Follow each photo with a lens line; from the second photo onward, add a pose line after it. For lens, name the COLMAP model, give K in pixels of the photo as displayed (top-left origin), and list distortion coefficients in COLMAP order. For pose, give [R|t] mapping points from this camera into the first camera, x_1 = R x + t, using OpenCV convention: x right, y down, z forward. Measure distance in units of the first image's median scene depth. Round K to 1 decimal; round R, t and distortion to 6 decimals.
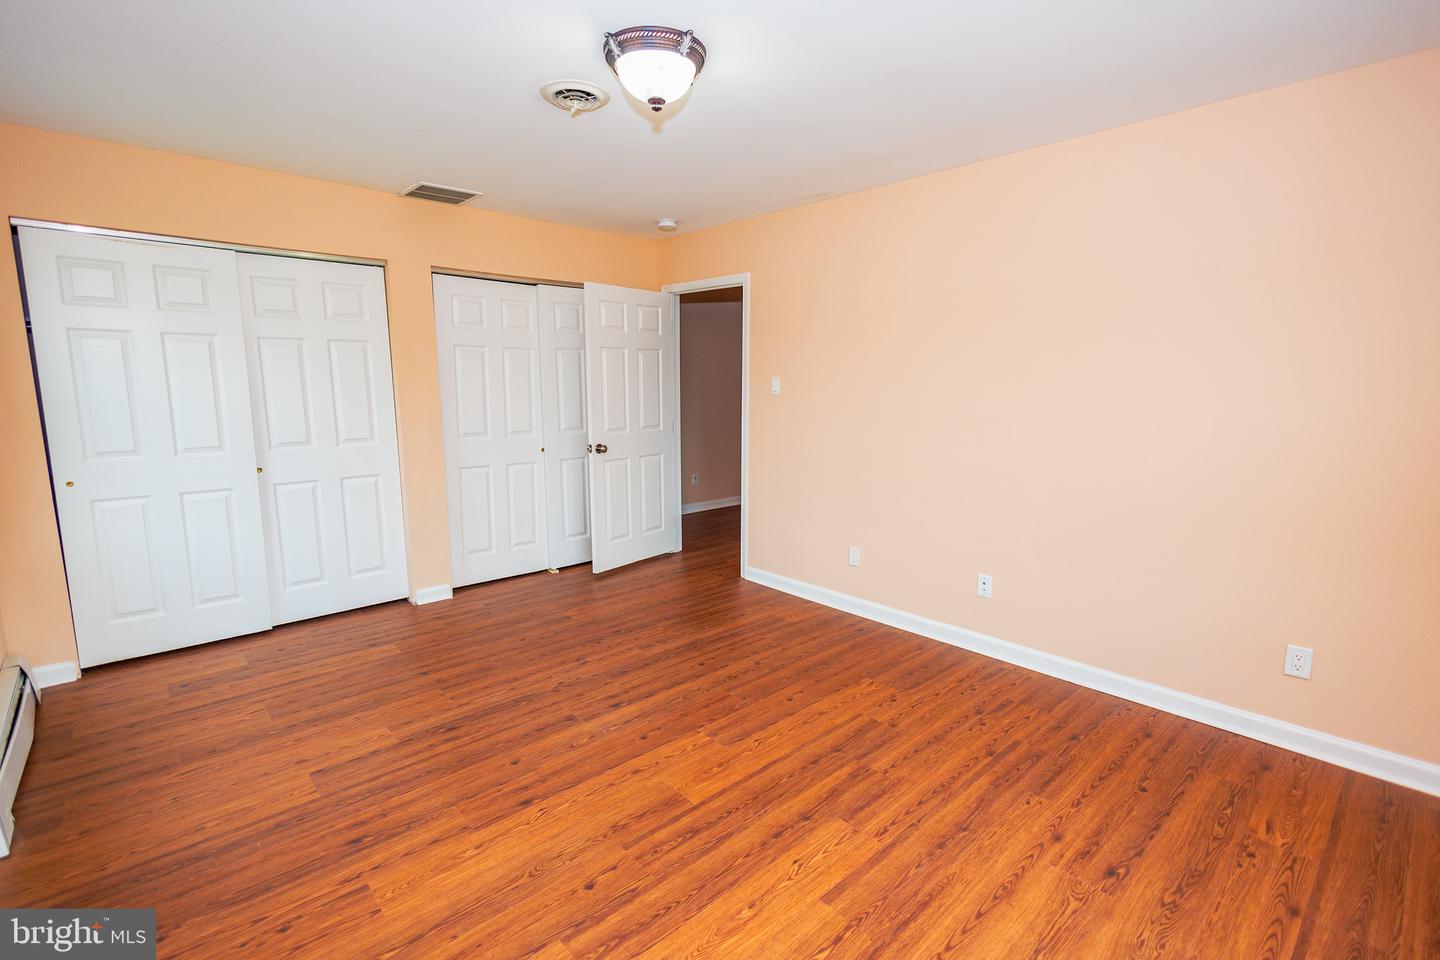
lens RADIAL K [[660.1, 0, 717.5], [0, 660.1, 481.6], [0, 0, 1]] dist [0.011318, -0.004418]
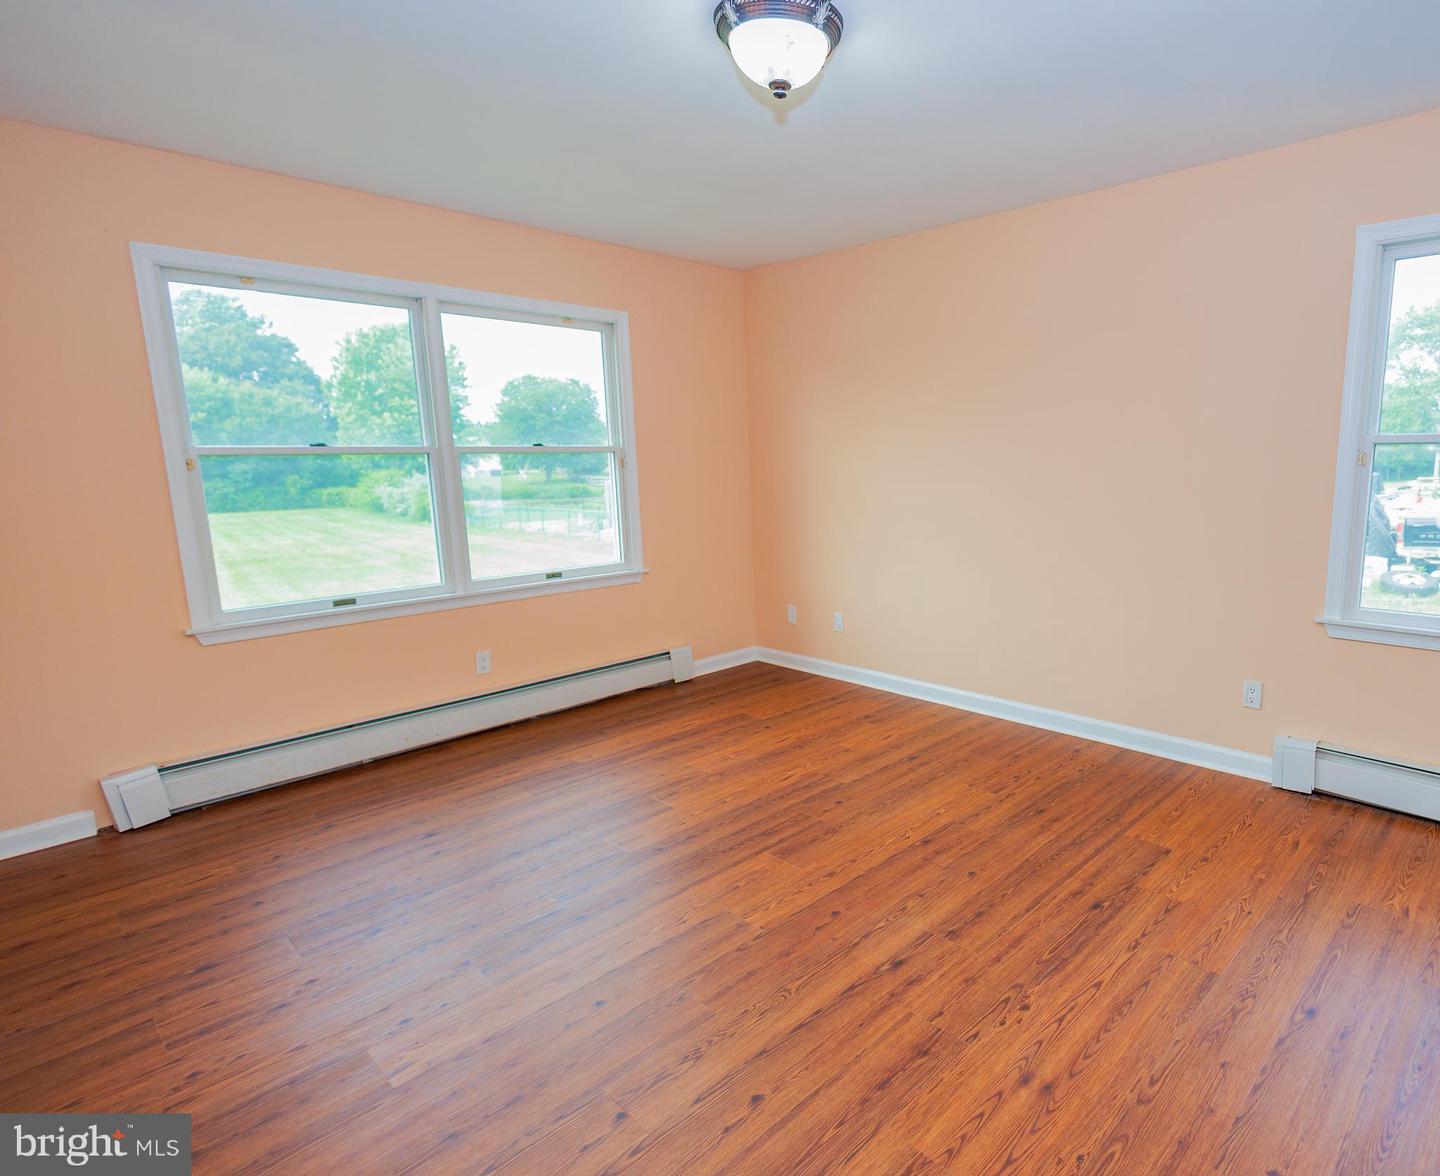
lens RADIAL K [[818.0, 0, 724.5], [0, 818.0, 586.3], [0, 0, 1]] dist [0.003697, -0.001027]
pose [[-0.997682, -0.006590, 0.067723, -0.053216], [0.014893, 0.950020, 0.311834, -0.287859], [-0.066393, 0.312120, -0.947720, 2.006358]]
